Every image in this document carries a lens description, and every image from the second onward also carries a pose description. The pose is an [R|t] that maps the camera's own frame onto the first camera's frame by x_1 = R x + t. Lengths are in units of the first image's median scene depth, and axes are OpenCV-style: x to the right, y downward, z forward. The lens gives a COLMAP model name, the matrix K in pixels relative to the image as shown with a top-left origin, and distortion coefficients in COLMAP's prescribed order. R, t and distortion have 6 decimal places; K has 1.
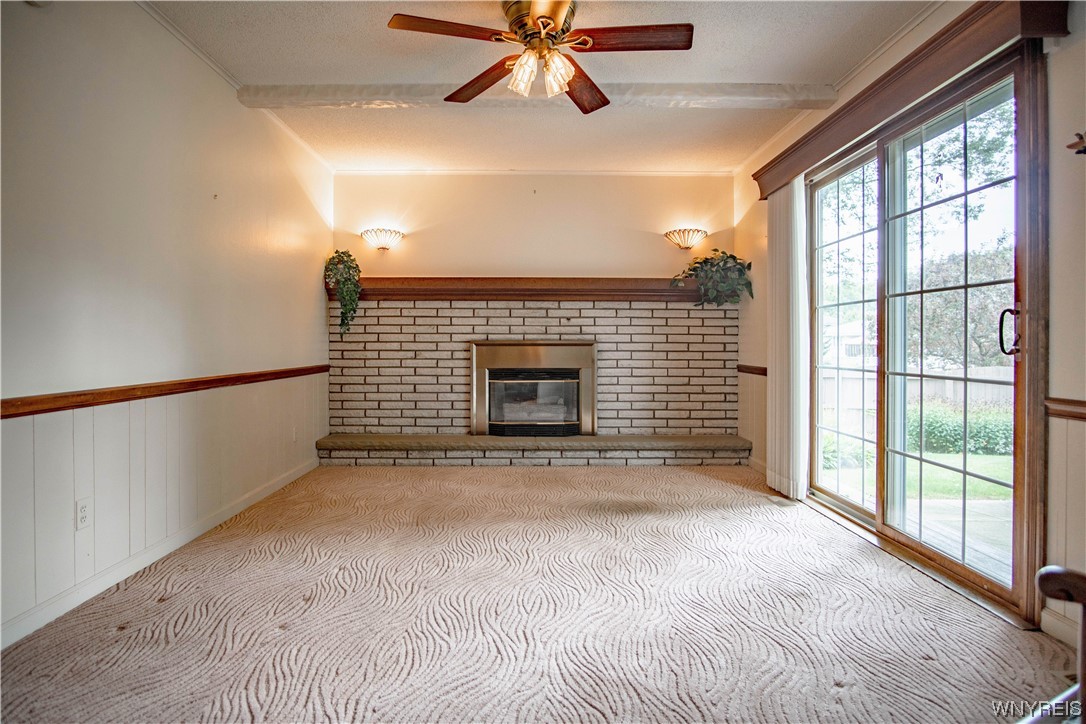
lens RADIAL K [[588.2, 0, 542.0], [0, 588.2, 352.3], [0, 0, 1]] dist [-0.032195, 0.007874]
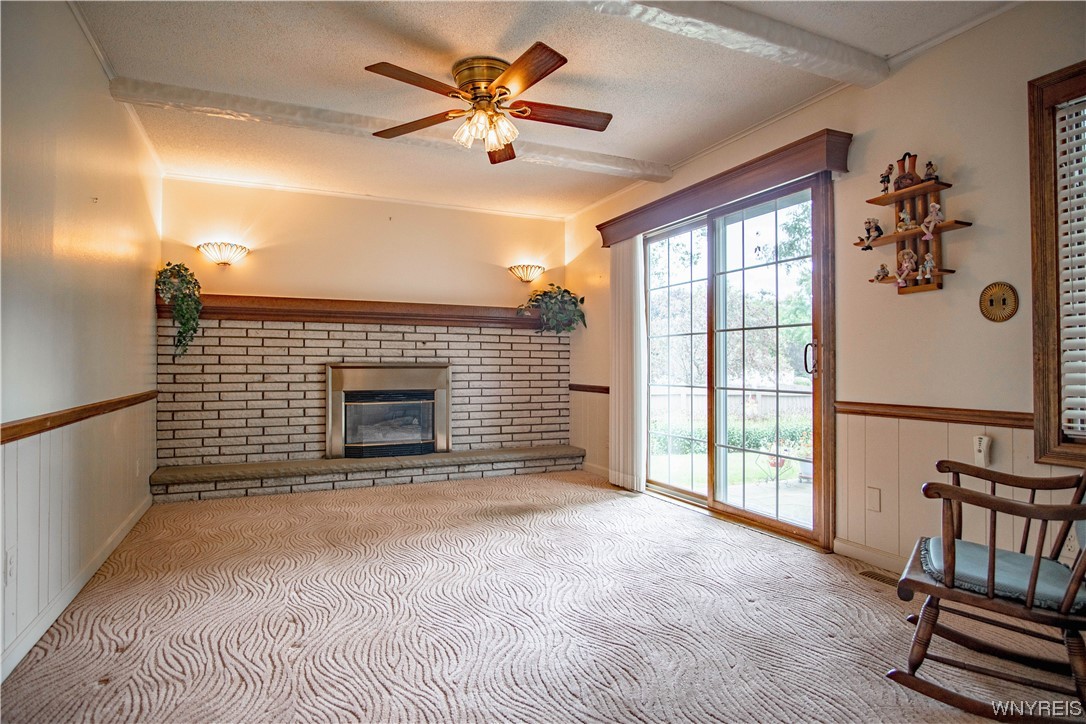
lens RADIAL K [[588.2, 0, 543.2], [0, 588.2, 366.1], [0, 0, 1]] dist [-0.032195, 0.007874]
pose [[0.913945, -0.000648, 0.405838, -0.287961], [0.006224, 0.999904, -0.012419, -0.000696], [-0.405791, 0.013877, 0.913861, -0.070440]]
